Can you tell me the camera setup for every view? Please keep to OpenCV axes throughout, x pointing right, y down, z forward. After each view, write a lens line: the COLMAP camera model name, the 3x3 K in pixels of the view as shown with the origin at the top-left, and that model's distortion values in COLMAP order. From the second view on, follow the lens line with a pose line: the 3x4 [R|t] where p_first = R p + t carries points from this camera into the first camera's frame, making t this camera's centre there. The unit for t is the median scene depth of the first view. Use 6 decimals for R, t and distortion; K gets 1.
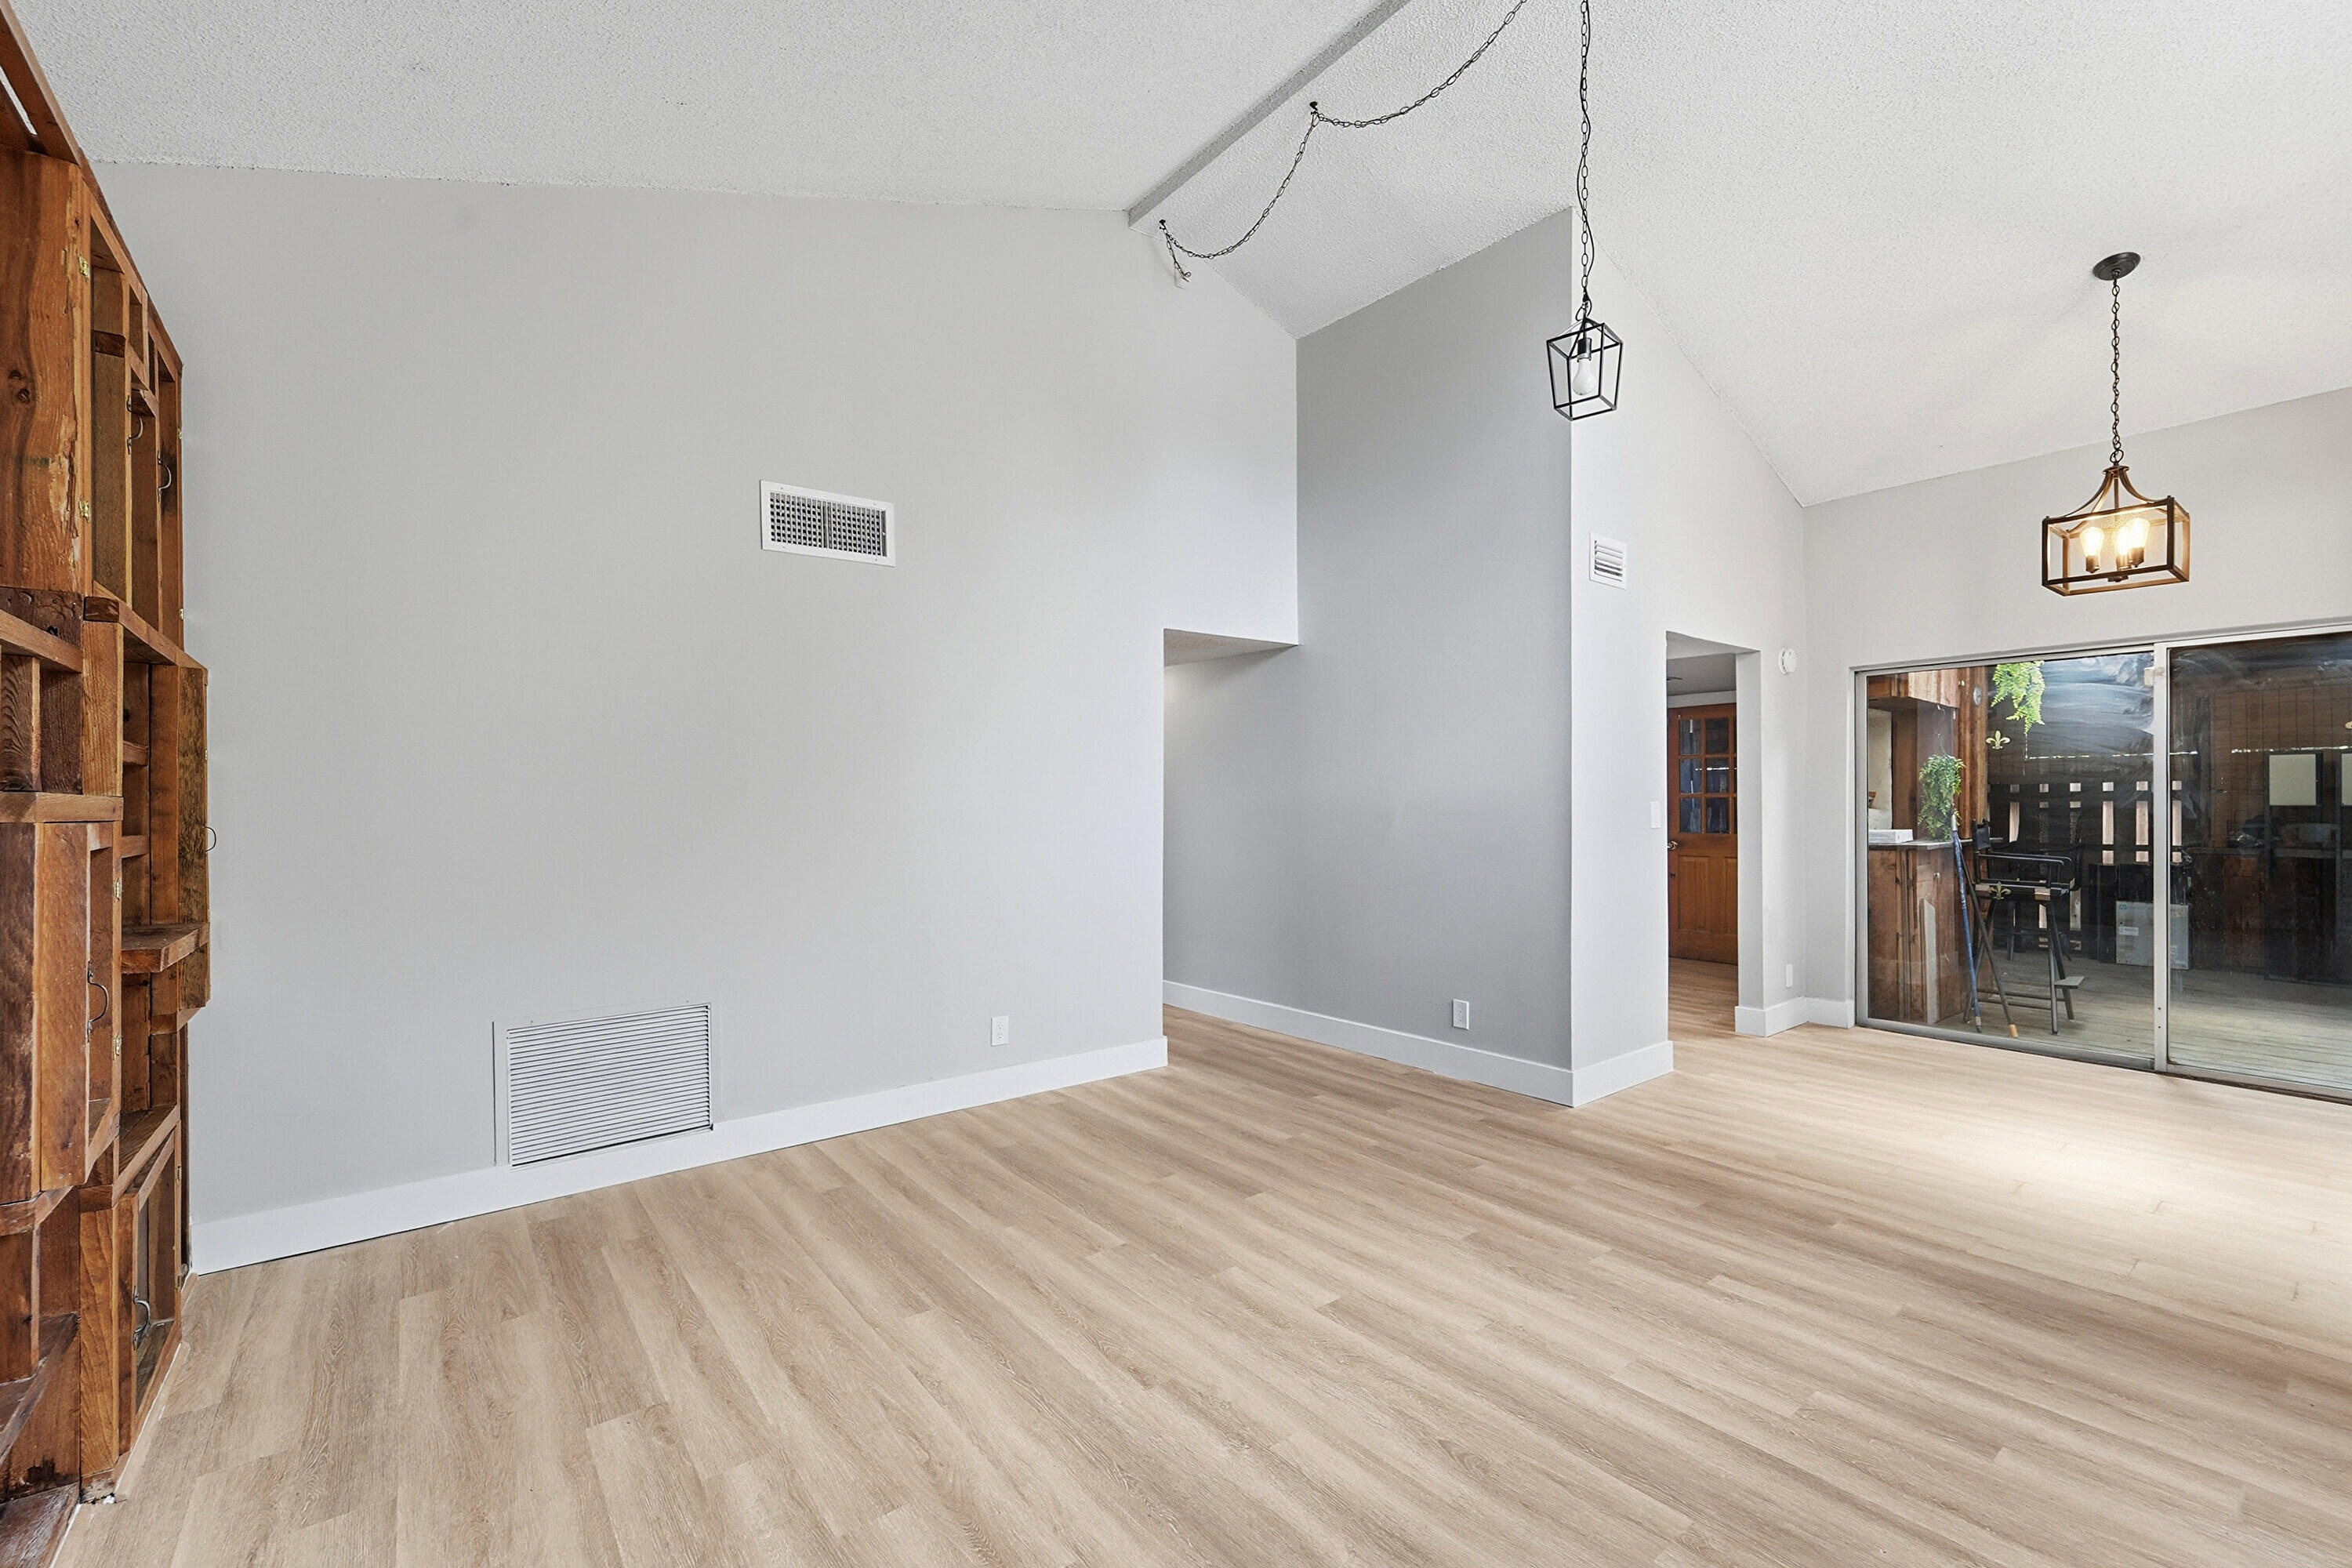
lens RADIAL K [[972.4, 0, 1177.1], [0, 972.4, 797.8], [0, 0, 1]] dist [0.003730, -0.000130]
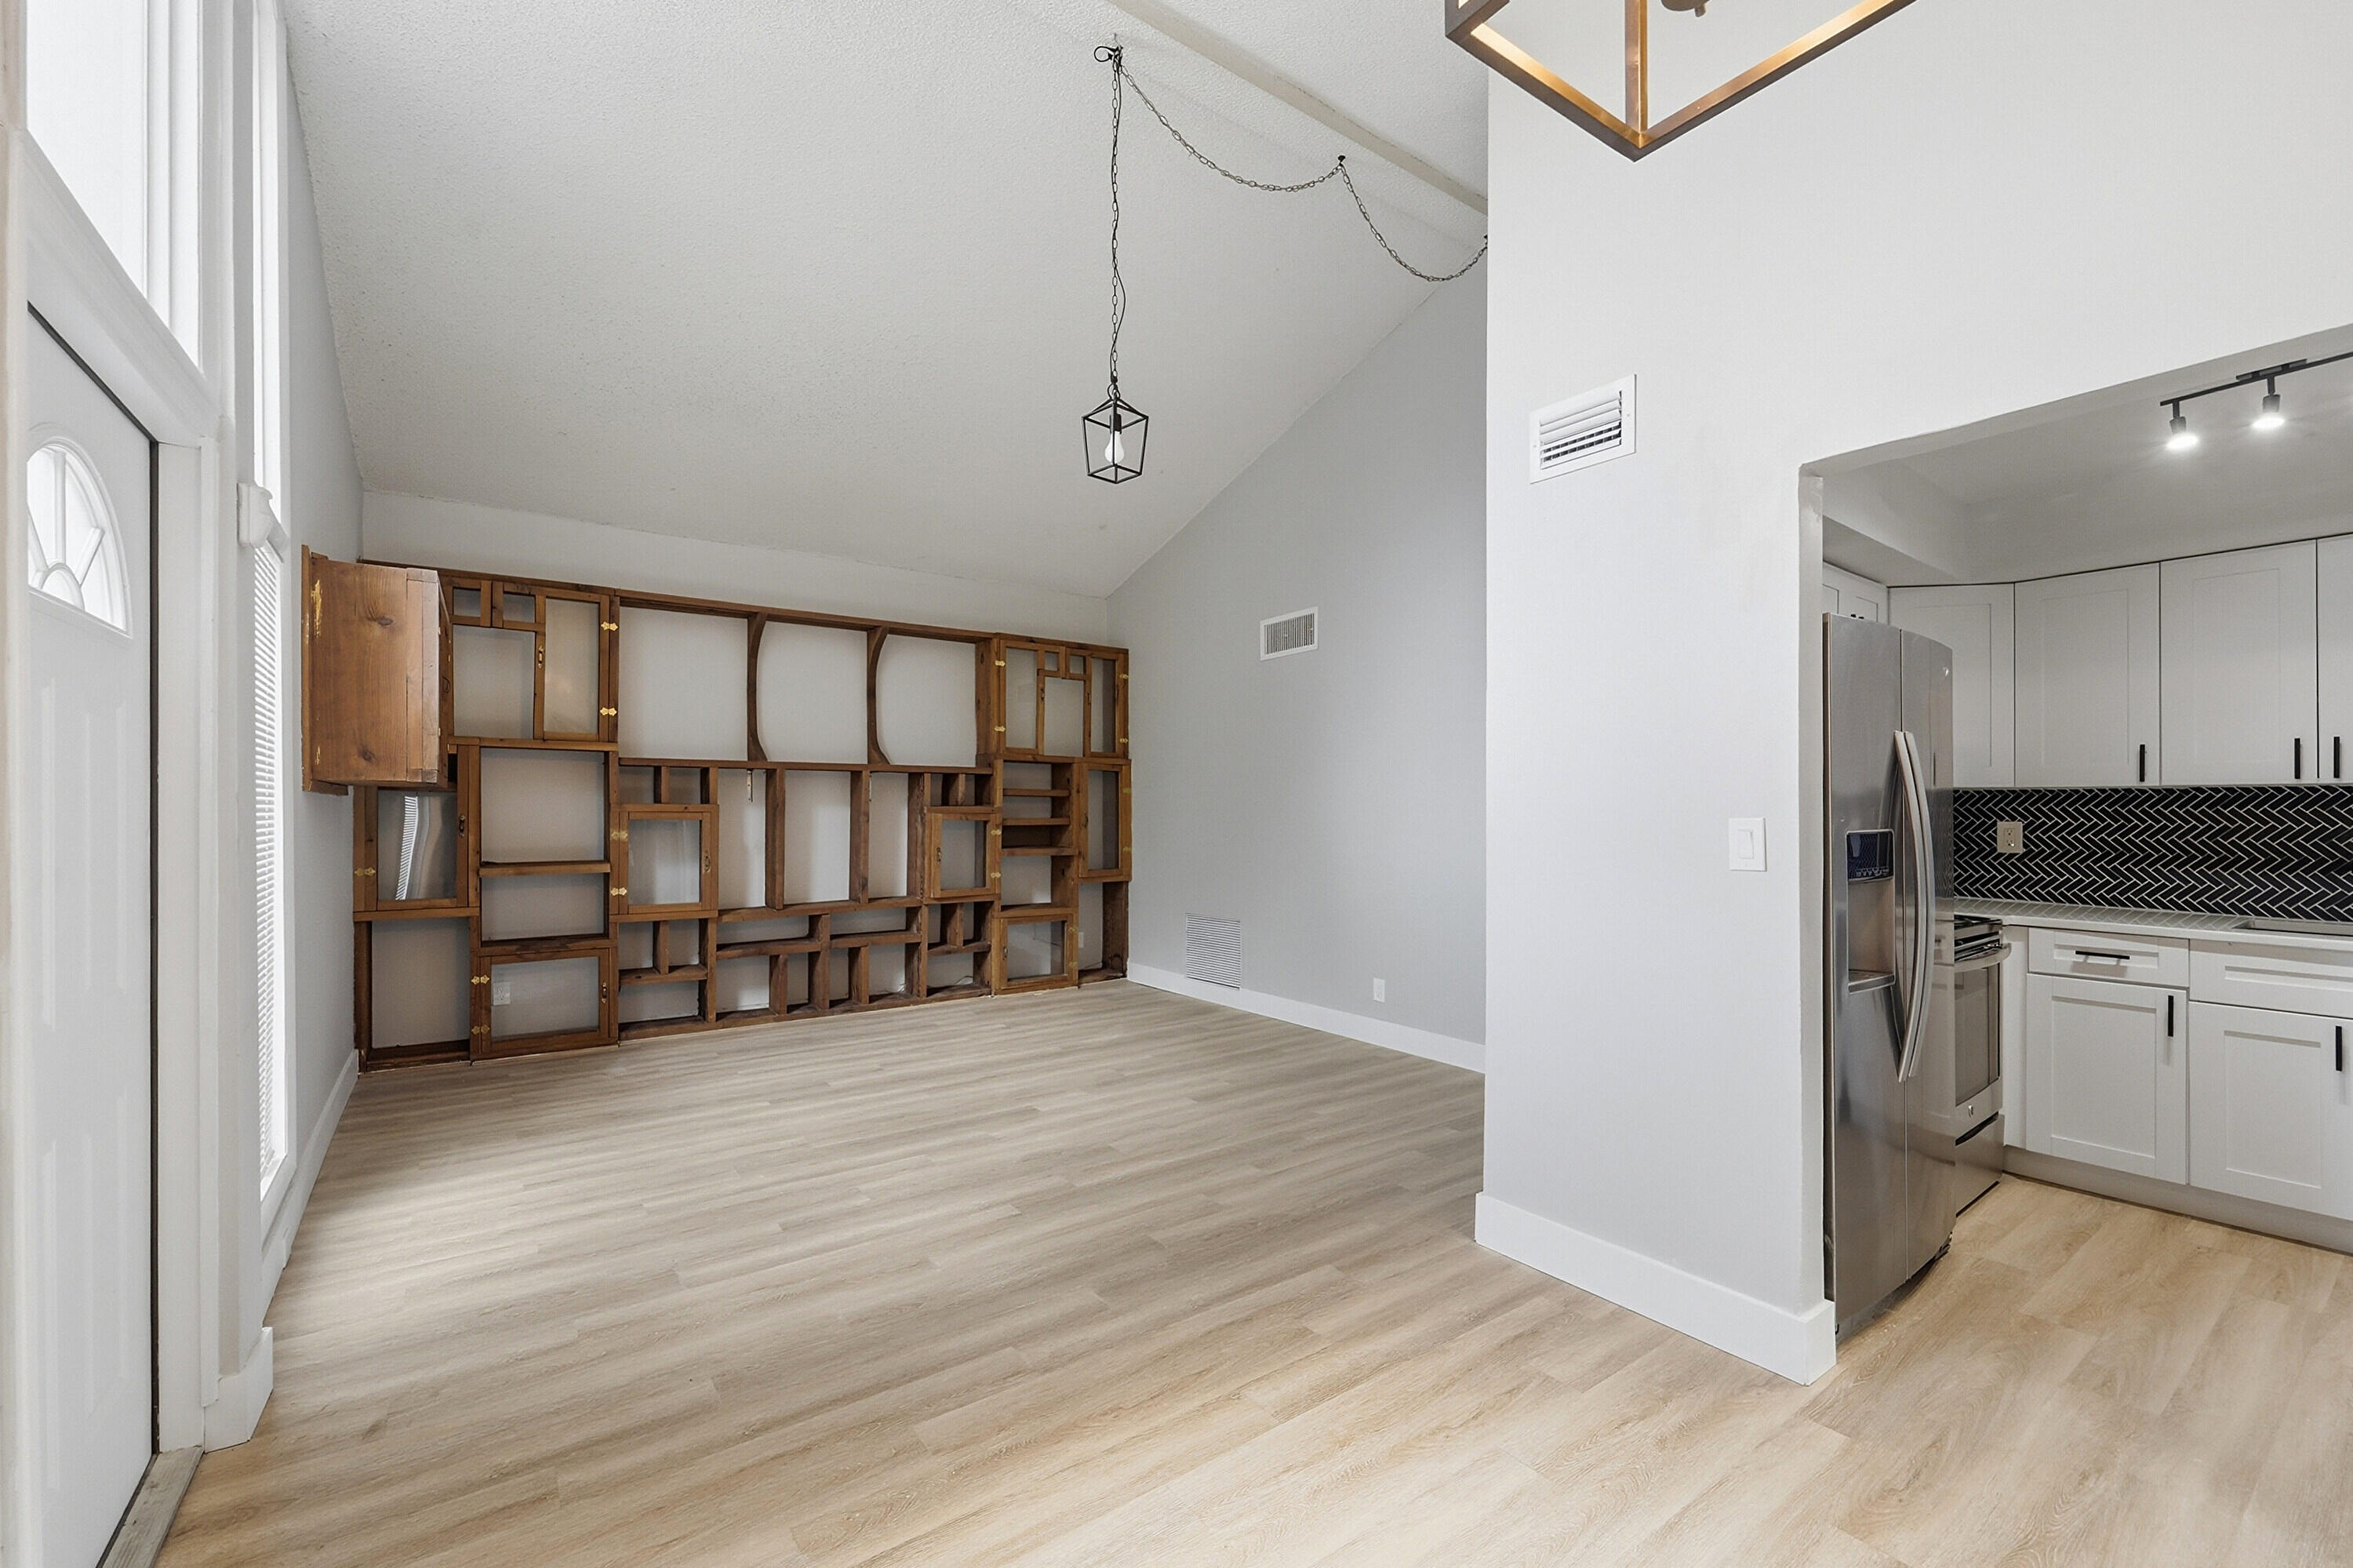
lens RADIAL K [[975.8, 0, 1166.6], [0, 975.8, 802.2], [0, 0, 1]] dist [0.000761, -0.000745]
pose [[-0.044115, -0.000648, -0.999026, 1.351915], [0.004062, 0.999991, -0.000828, -0.007936], [0.999018, -0.004094, -0.044112, 0.957853]]
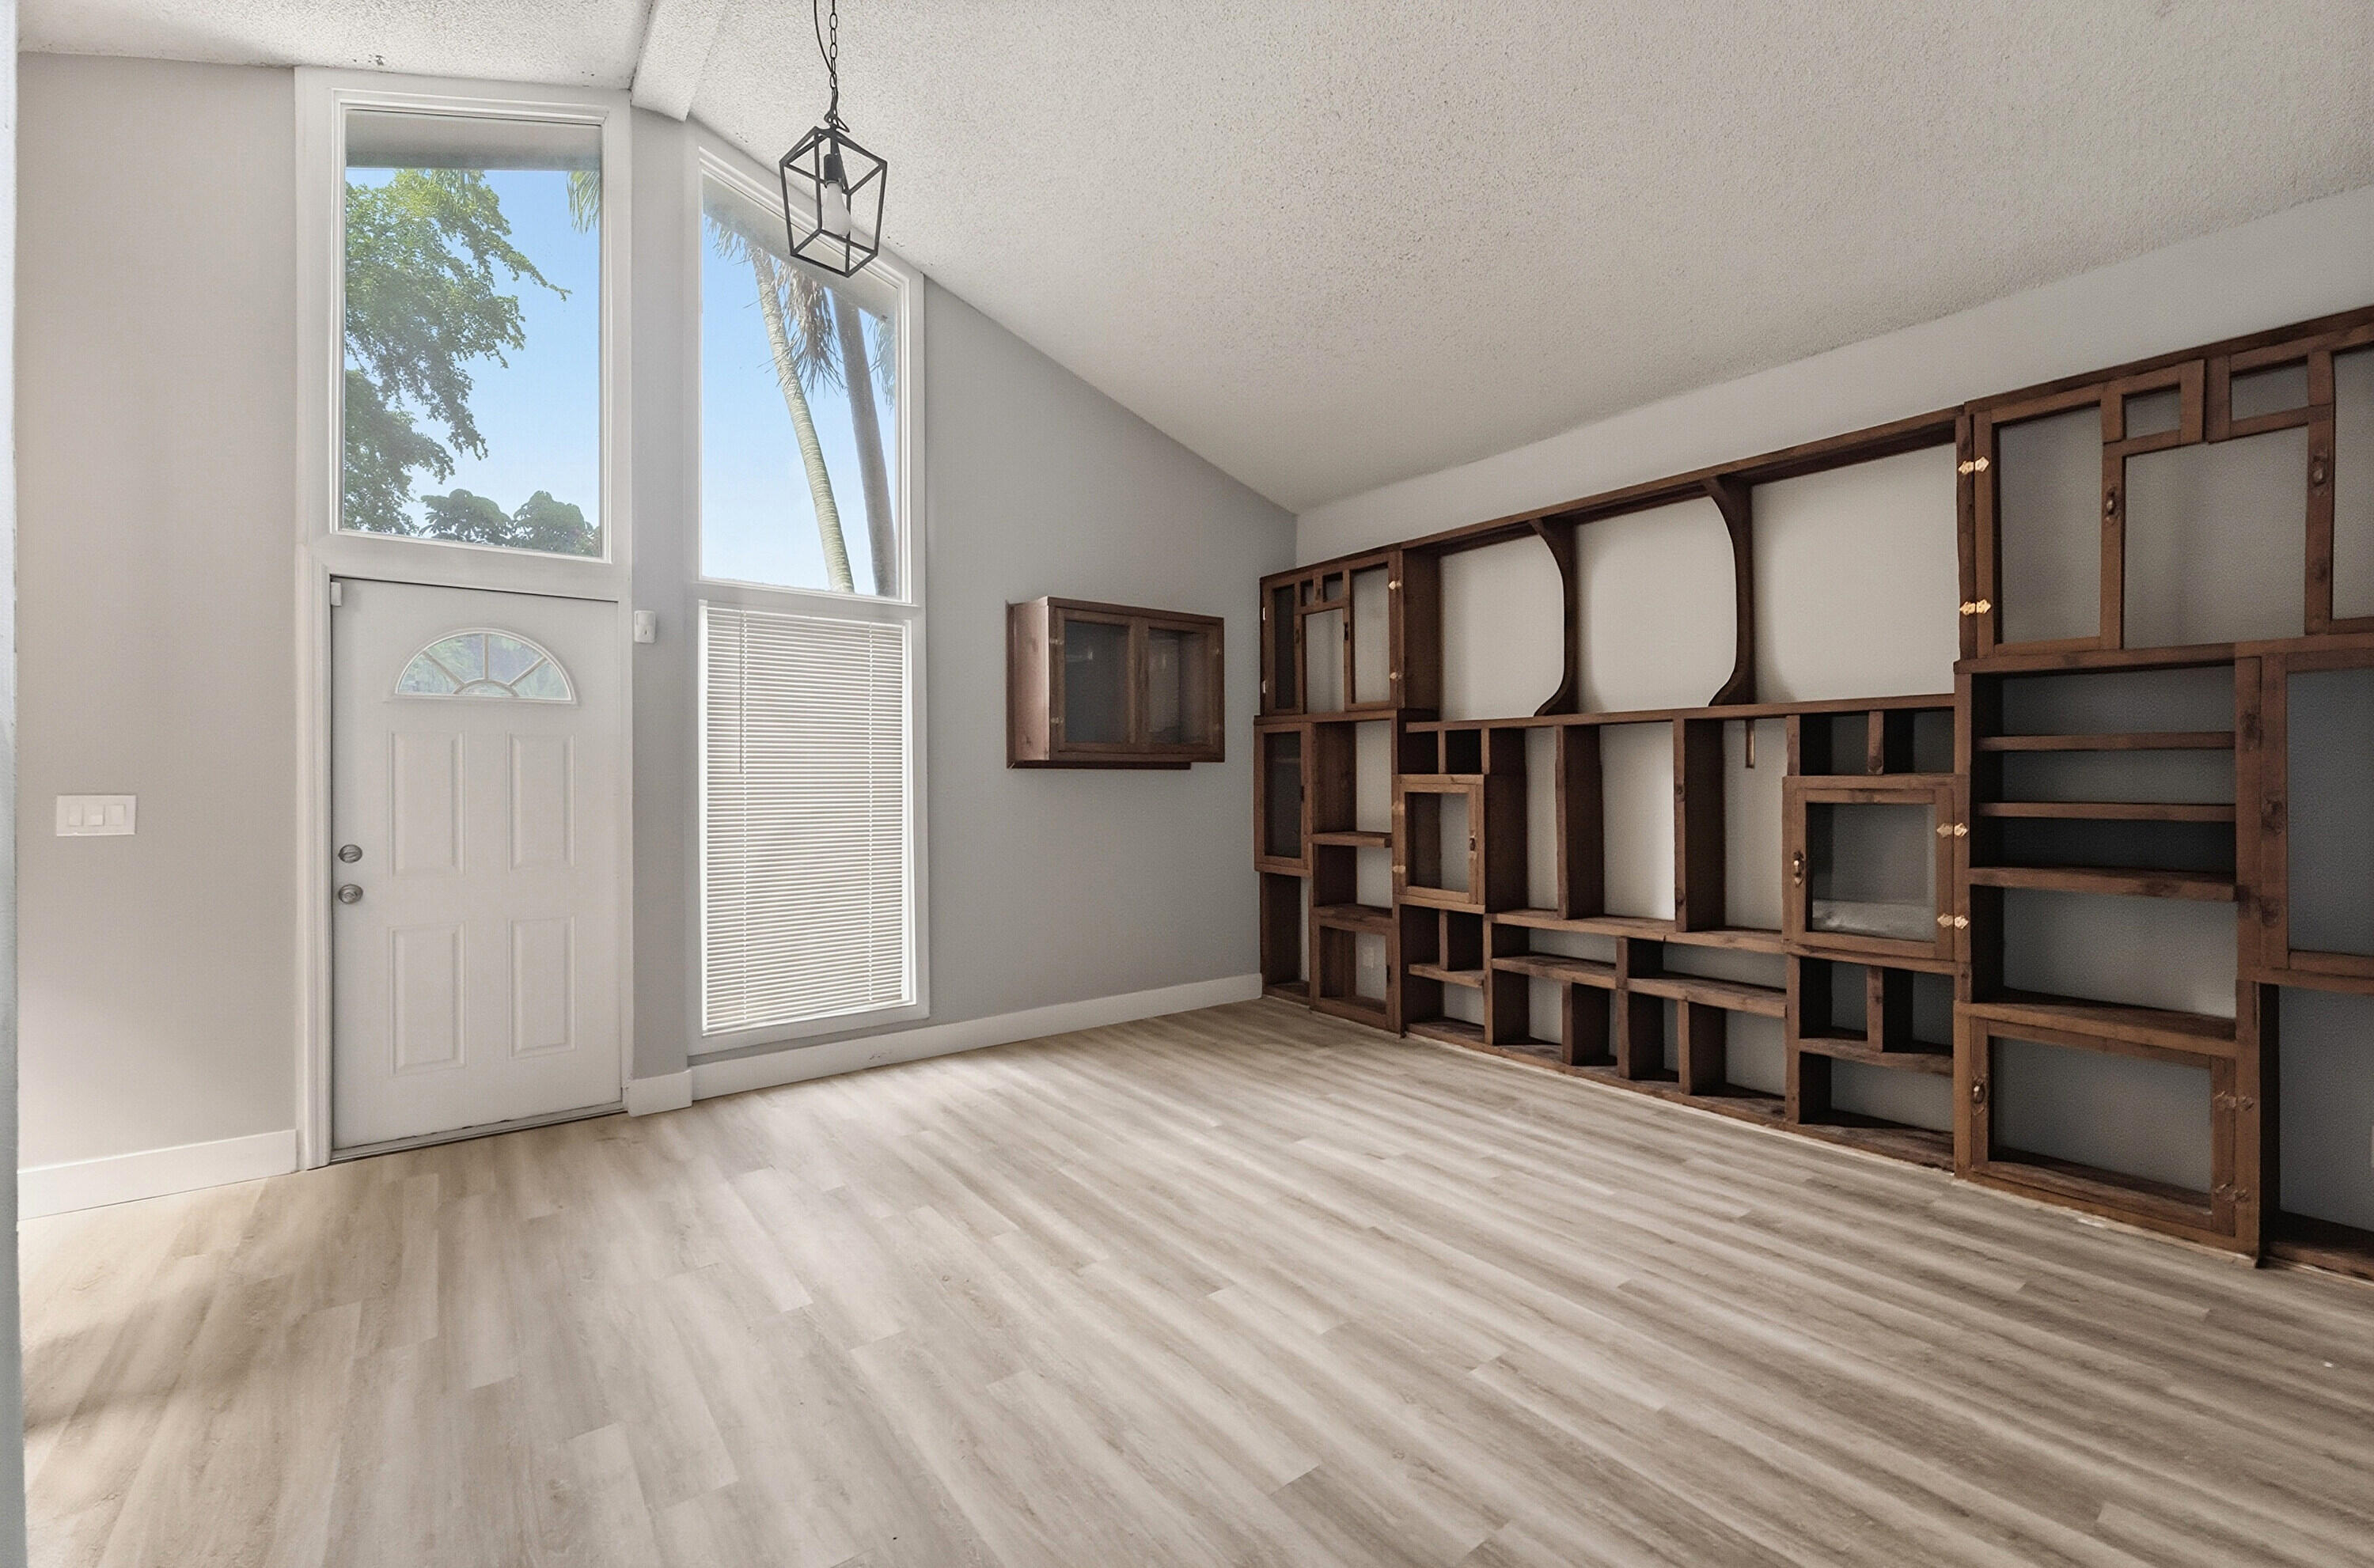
lens RADIAL K [[980.6, 0, 1159.5], [0, 980.6, 773.6], [0, 0, 1]] dist [-0.001404, -0.000202]
pose [[-0.999240, 0.008282, 0.038087, 0.129882], [0.007969, 0.999933, -0.008377, -0.002819], [-0.038154, -0.008068, -0.999239, 1.478915]]
